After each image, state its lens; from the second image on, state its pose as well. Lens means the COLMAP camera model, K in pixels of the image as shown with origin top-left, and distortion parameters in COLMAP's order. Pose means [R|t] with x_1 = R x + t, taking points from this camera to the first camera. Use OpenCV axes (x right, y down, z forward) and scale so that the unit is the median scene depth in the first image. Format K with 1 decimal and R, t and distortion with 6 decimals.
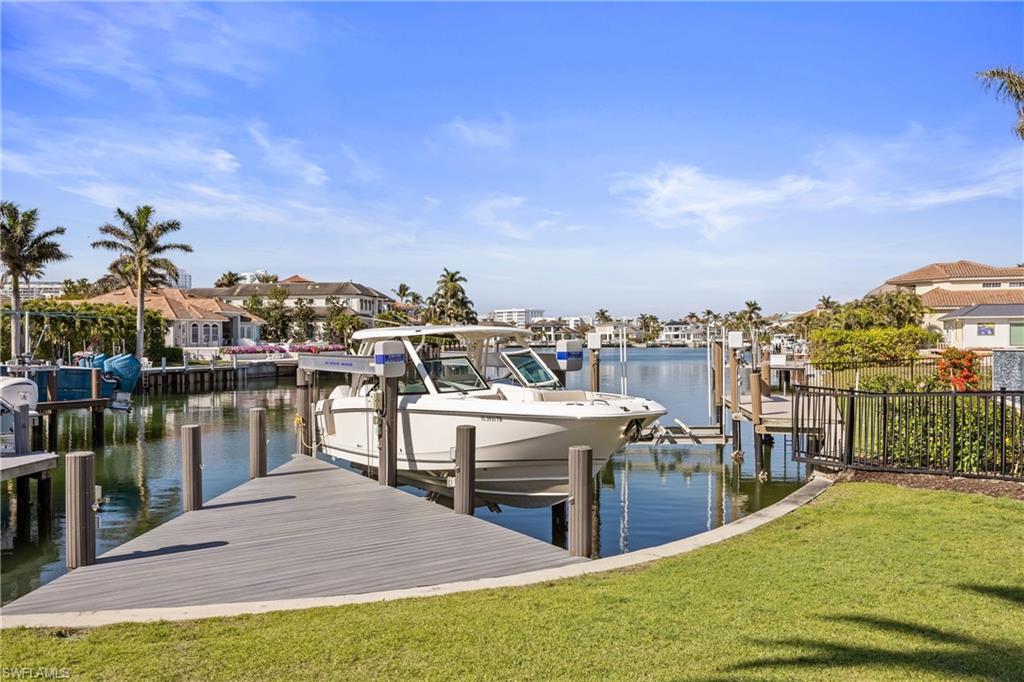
lens RADIAL K [[787.3, 0, 512.0], [0, 787.3, 341.0], [0, 0, 1]] dist [0.004627, -0.001027]
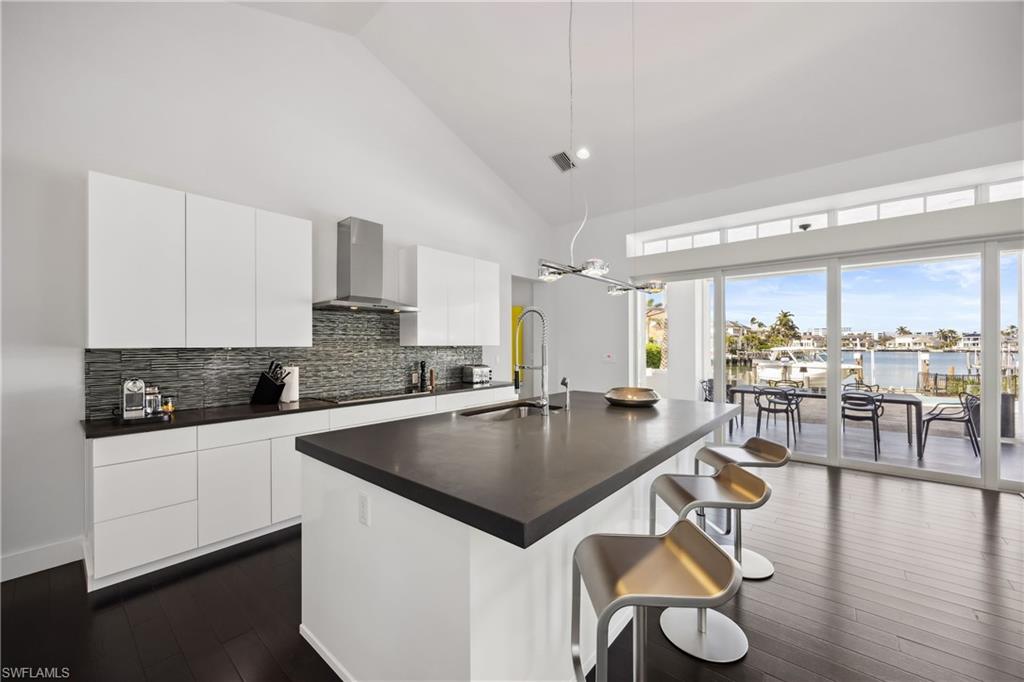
lens RADIAL K [[390.8, 0, 512.0], [0, 390.8, 341.0], [0, 0, 1]] dist [0.000179, -0.000326]
pose [[0.778904, -0.000901, -0.627142, 0.002921], [-0.004964, 0.999959, -0.007602, -0.005821], [0.627123, 0.009034, 0.778867, -0.141791]]
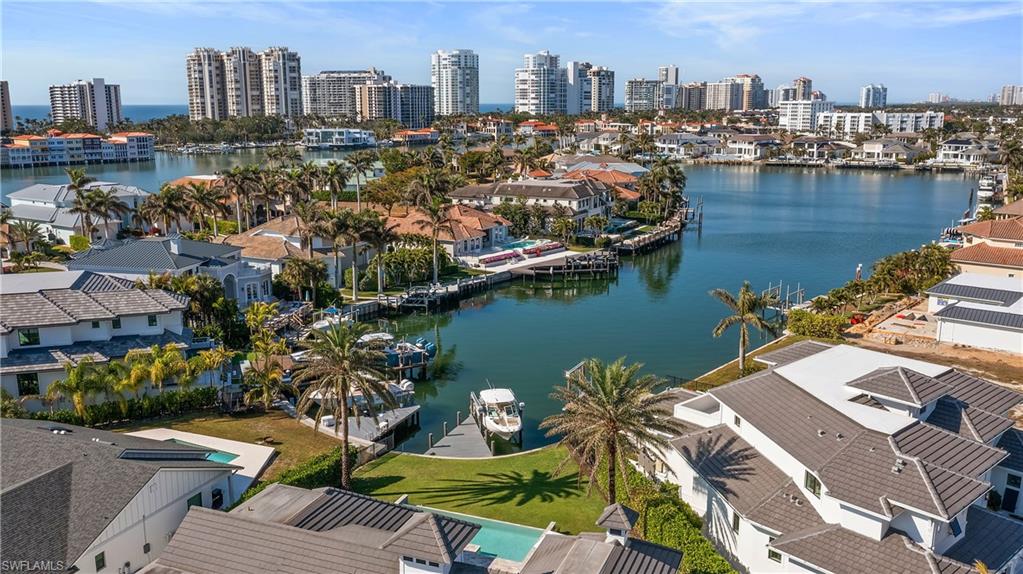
lens RADIAL K [[863.3, 0, 511.5], [0, 863.3, 287.0], [0, 0, 1]] dist [-0.008290, -0.008584]
pose [[0.938421, 0.074835, -0.337292, 0.154333], [-0.000432, 0.976513, 0.215458, -0.162395], [0.345494, -0.202045, 0.916413, -0.325160]]
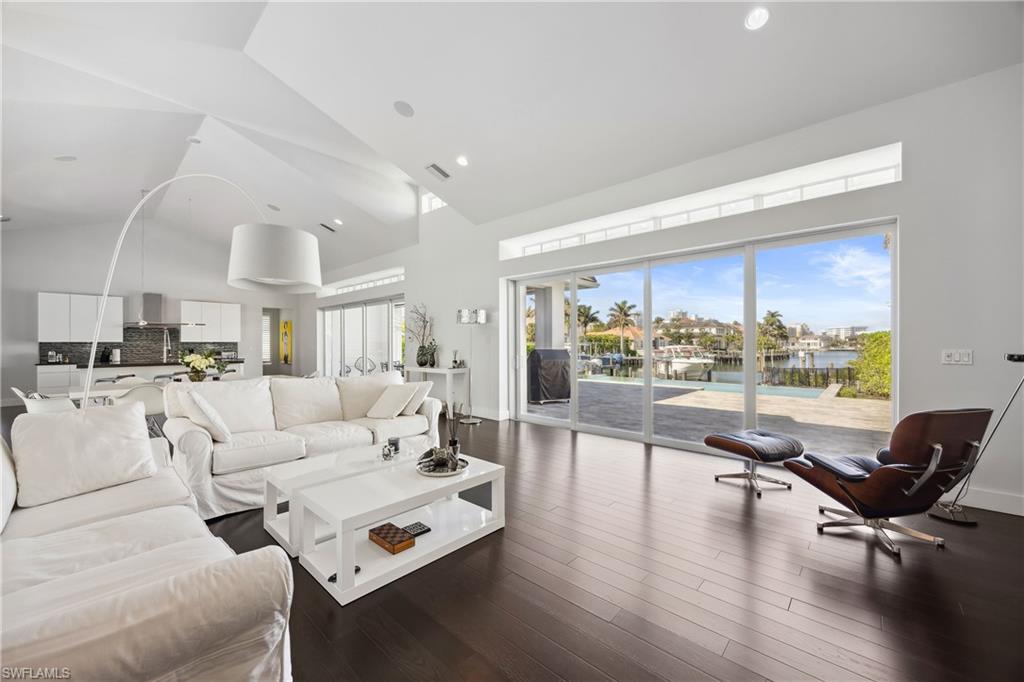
lens RADIAL K [[390.8, 0, 512.0], [0, 390.8, 341.0], [0, 0, 1]] dist [0.000179, -0.000326]
pose [[0.754679, 0.000766, -0.656093, 0.065362], [-0.006185, 0.999963, -0.005947, -0.005800], [0.656065, 0.008546, 0.754656, -0.138203]]
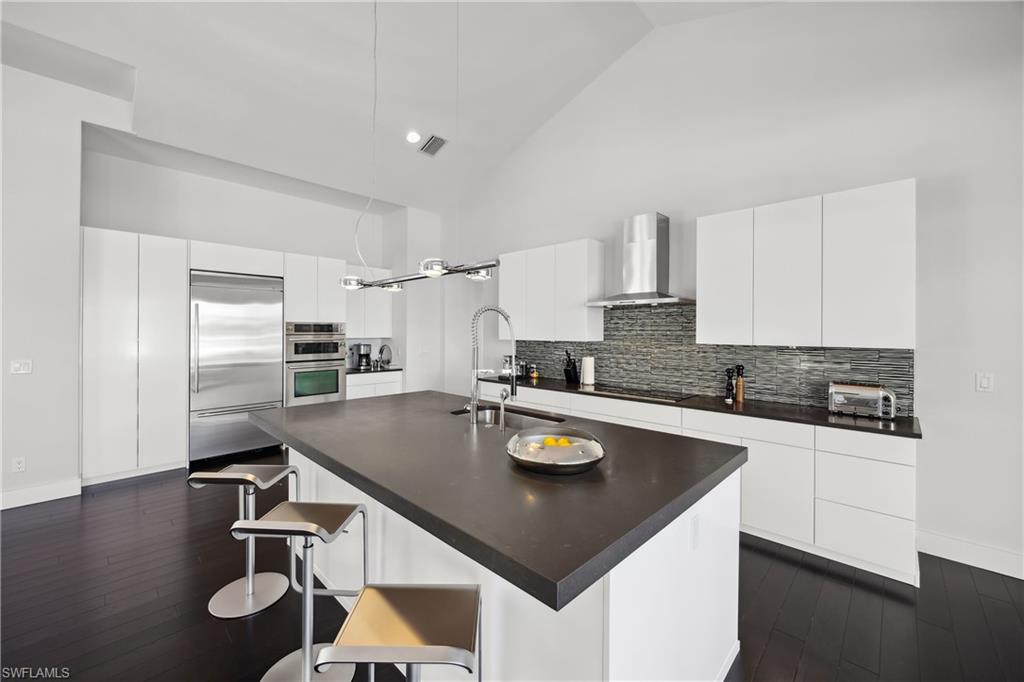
lens RADIAL K [[390.8, 0, 512.0], [0, 390.8, 341.0], [0, 0, 1]] dist [0.000179, -0.000326]
pose [[-0.680900, 0.015760, -0.732207, 0.003427], [-0.004786, 0.999651, 0.025968, -0.006271], [0.732361, 0.021186, -0.680587, -0.118943]]
